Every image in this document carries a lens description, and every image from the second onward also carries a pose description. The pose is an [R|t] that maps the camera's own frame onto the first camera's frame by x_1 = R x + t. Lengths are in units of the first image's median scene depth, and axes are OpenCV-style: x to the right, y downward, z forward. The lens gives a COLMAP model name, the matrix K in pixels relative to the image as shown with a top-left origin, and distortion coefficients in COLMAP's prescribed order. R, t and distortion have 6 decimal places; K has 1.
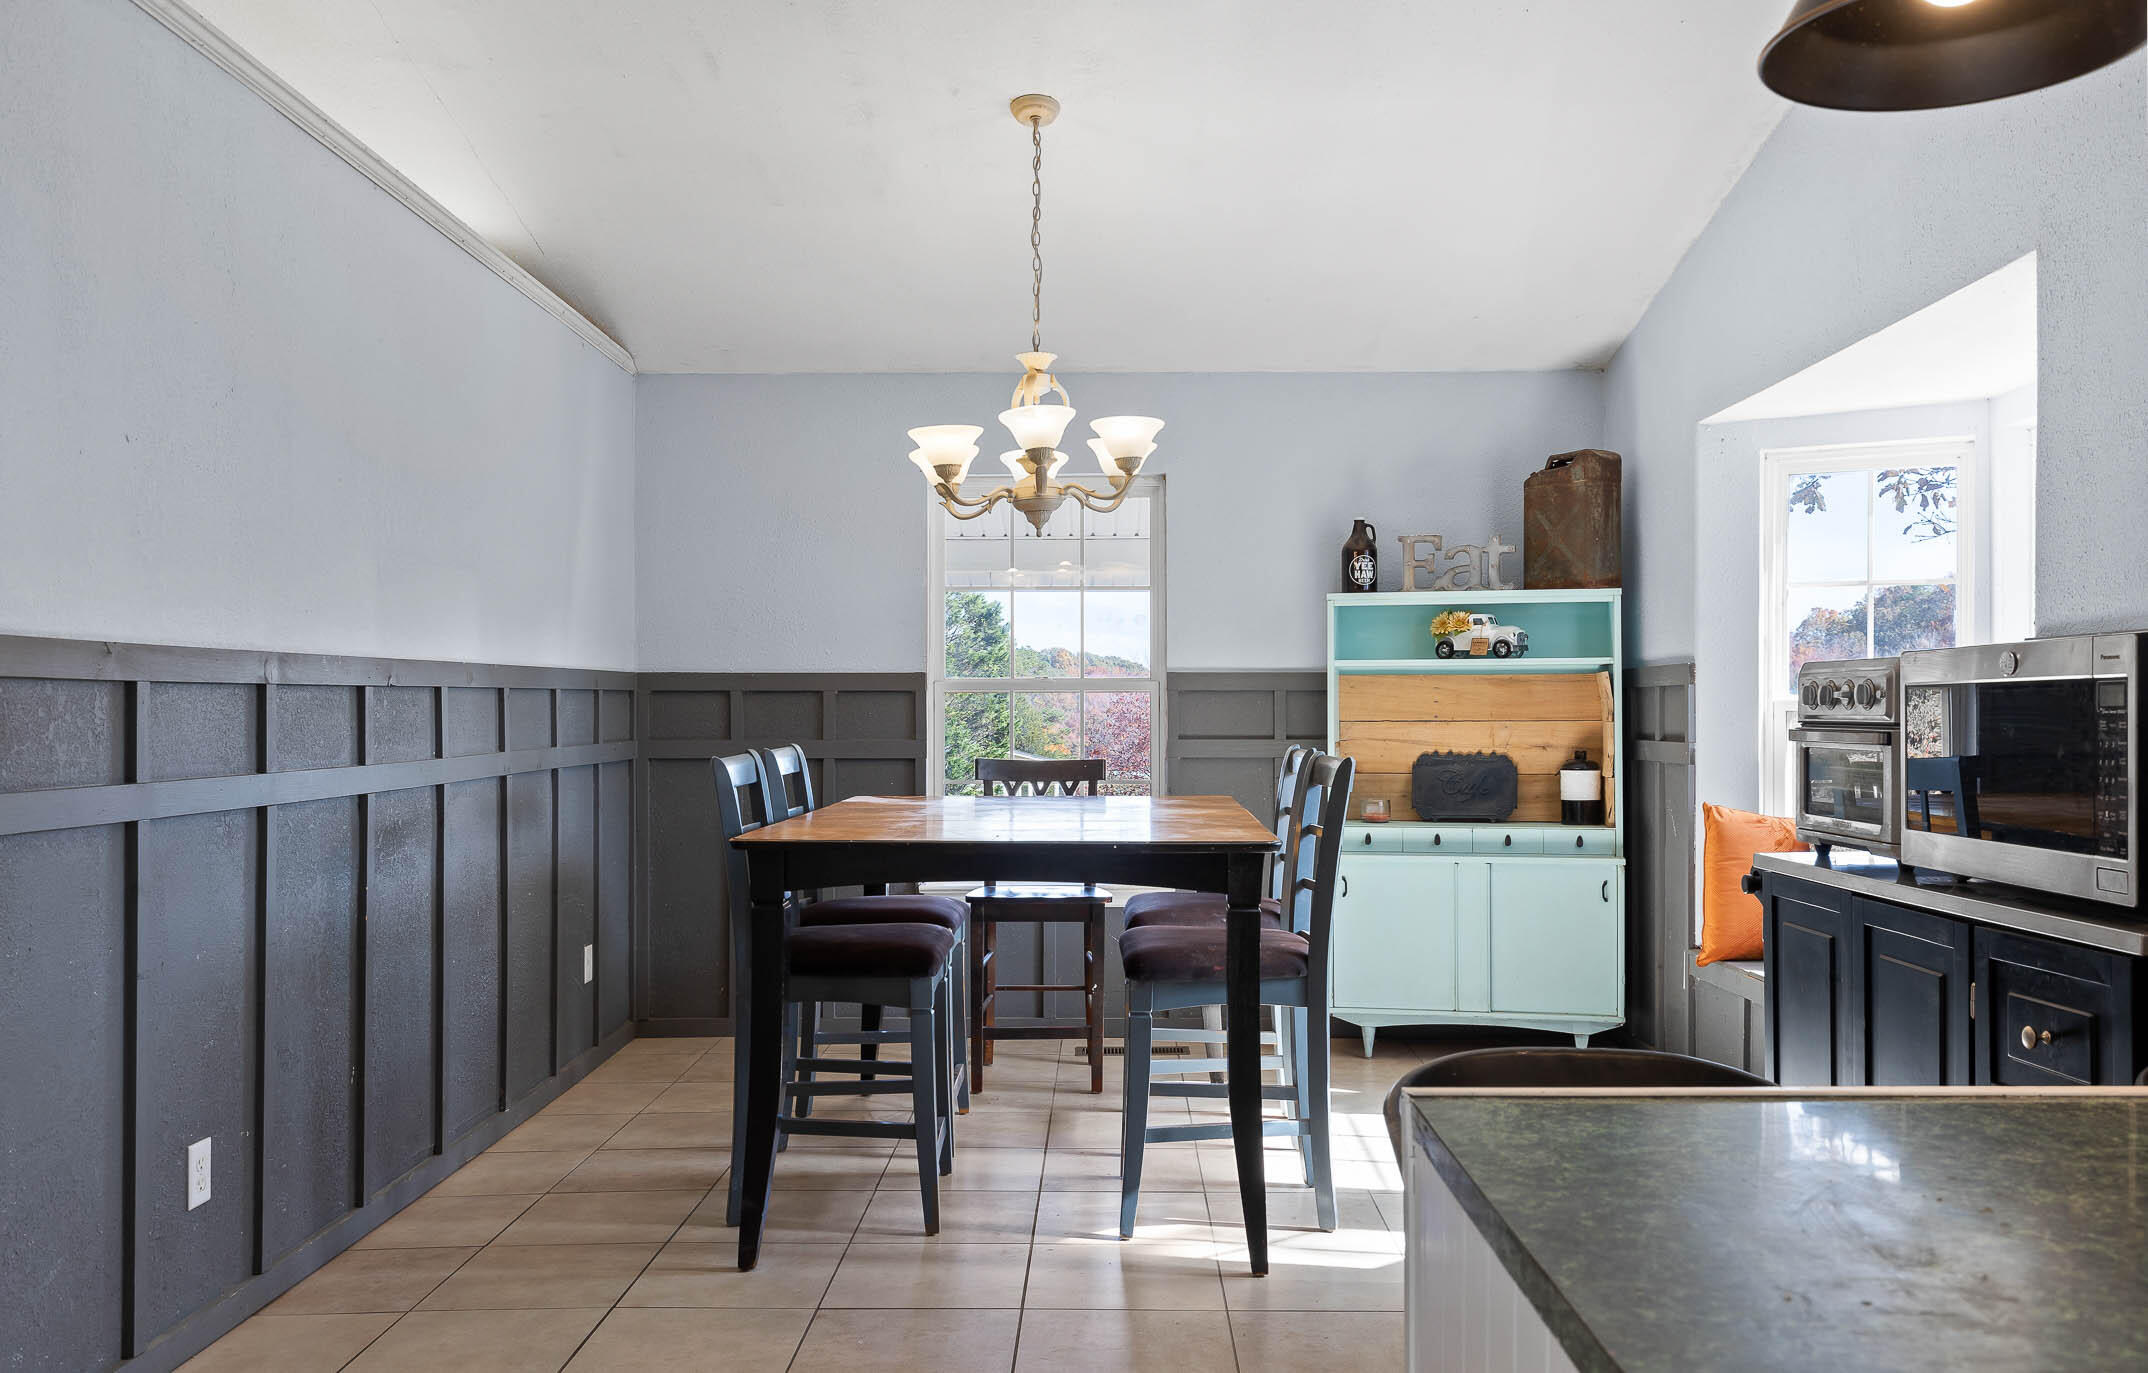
lens RADIAL K [[1721.3, 0, 1072.1], [0, 1721.3, 710.5], [0, 0, 1]] dist [0.002663, 0.004484]
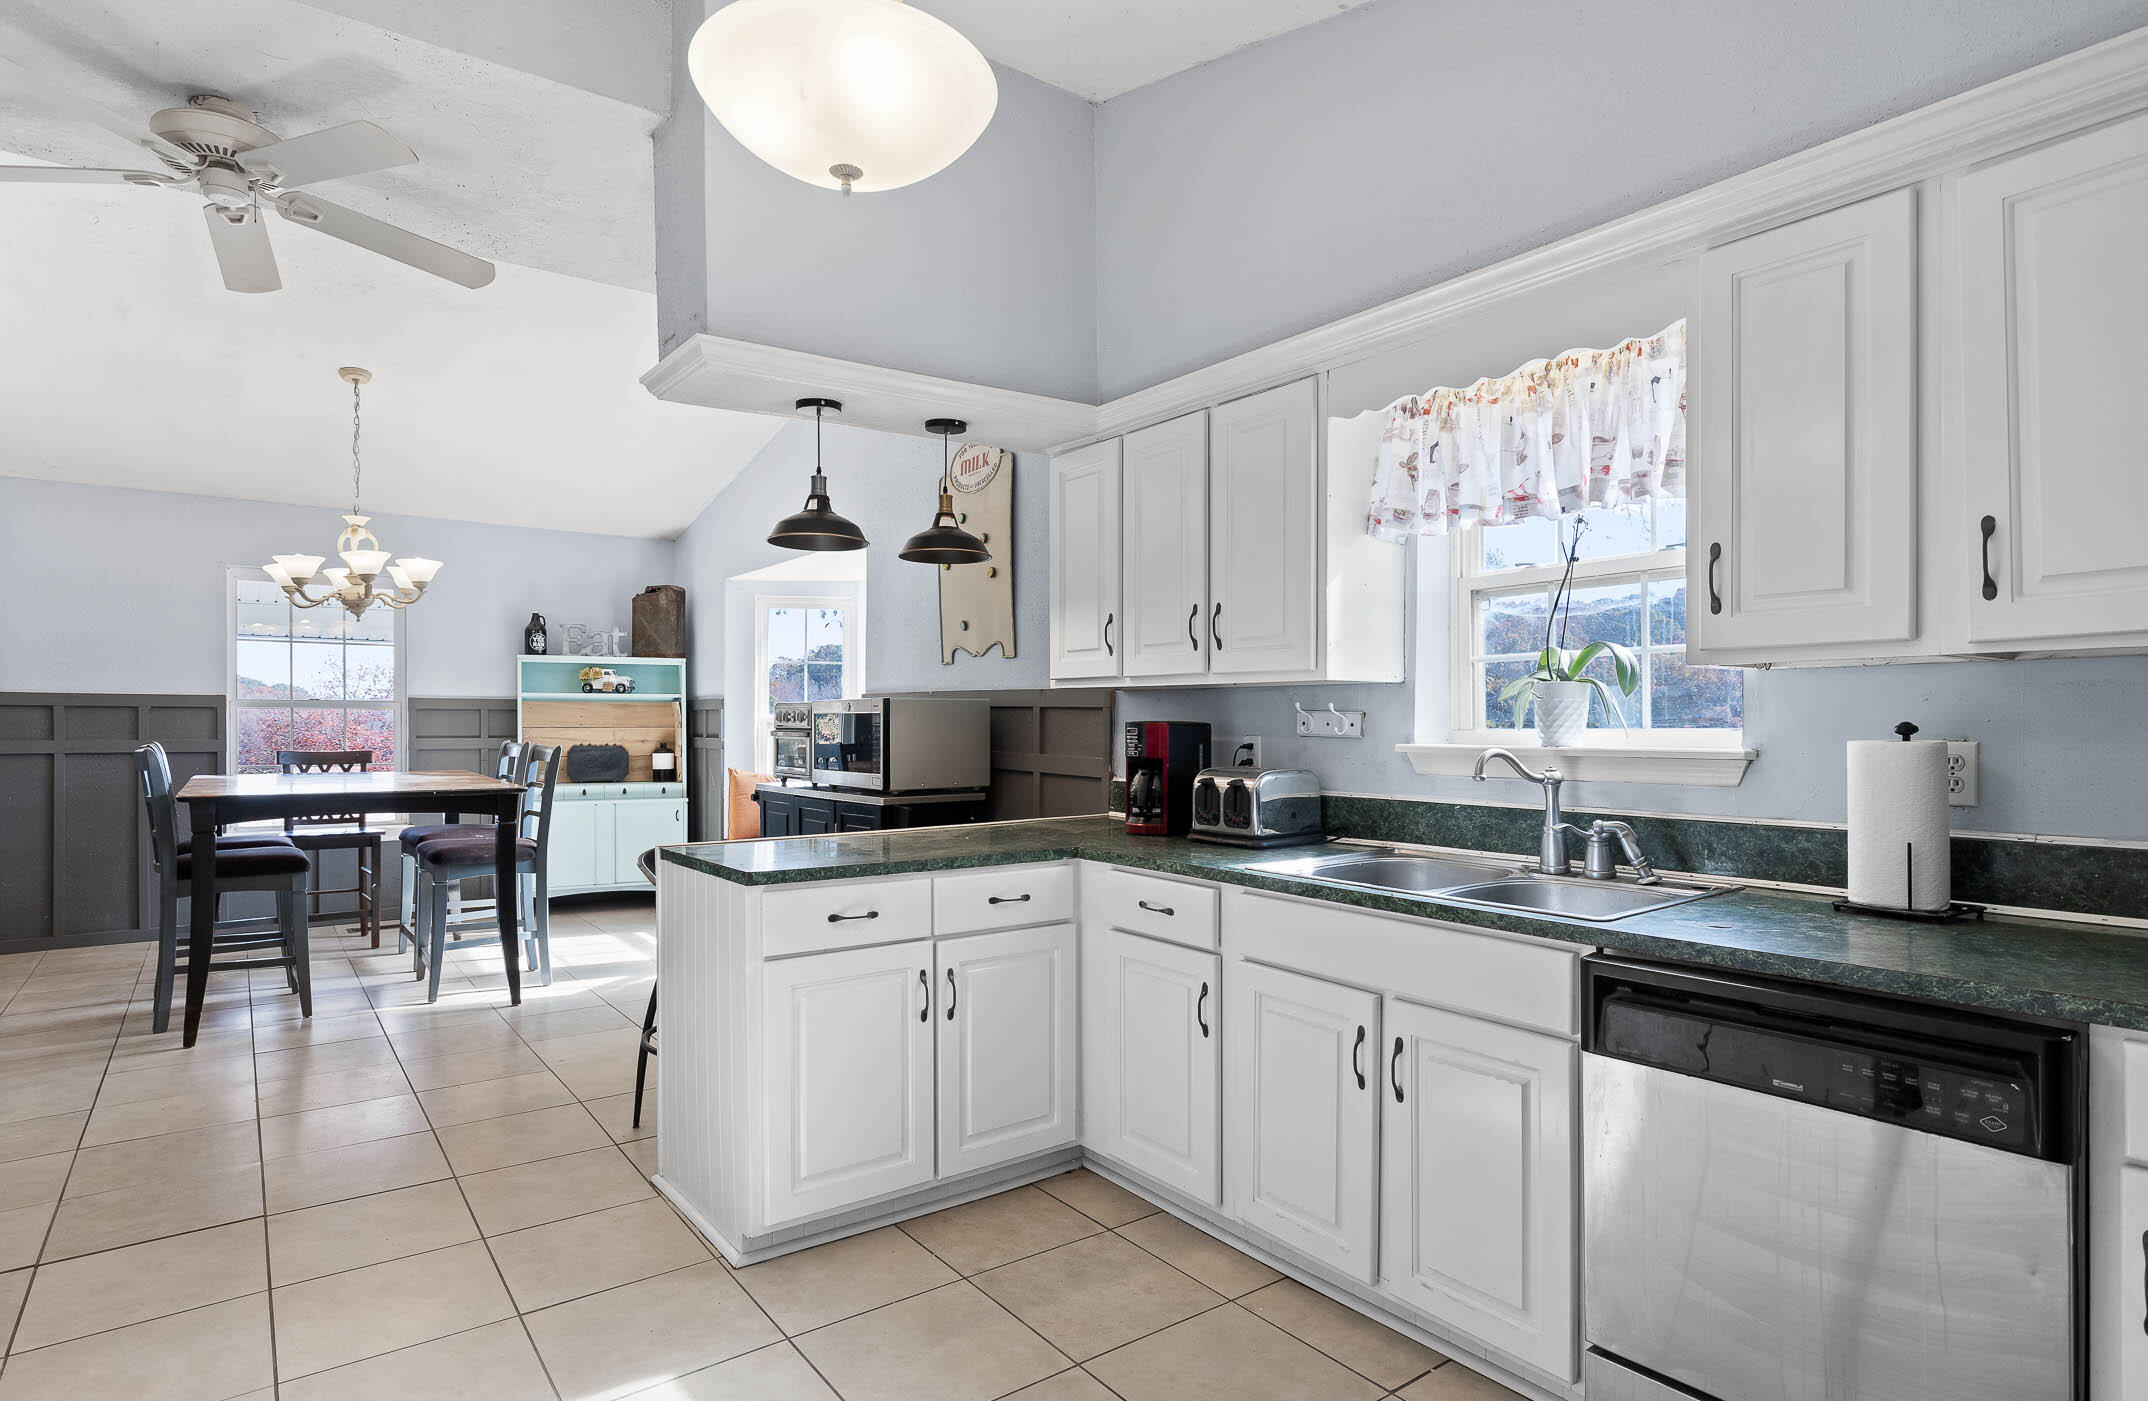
lens RADIAL K [[1120.8, 0, 1070.7], [0, 1120.8, 731.1], [0, 0, 1]] dist [-0.001264, -0.000278]
pose [[0.789032, -0.001925, 0.614349, -0.111502], [-0.004010, 0.999958, 0.008283, -0.001812], [-0.614339, -0.008998, 0.788991, -0.255522]]
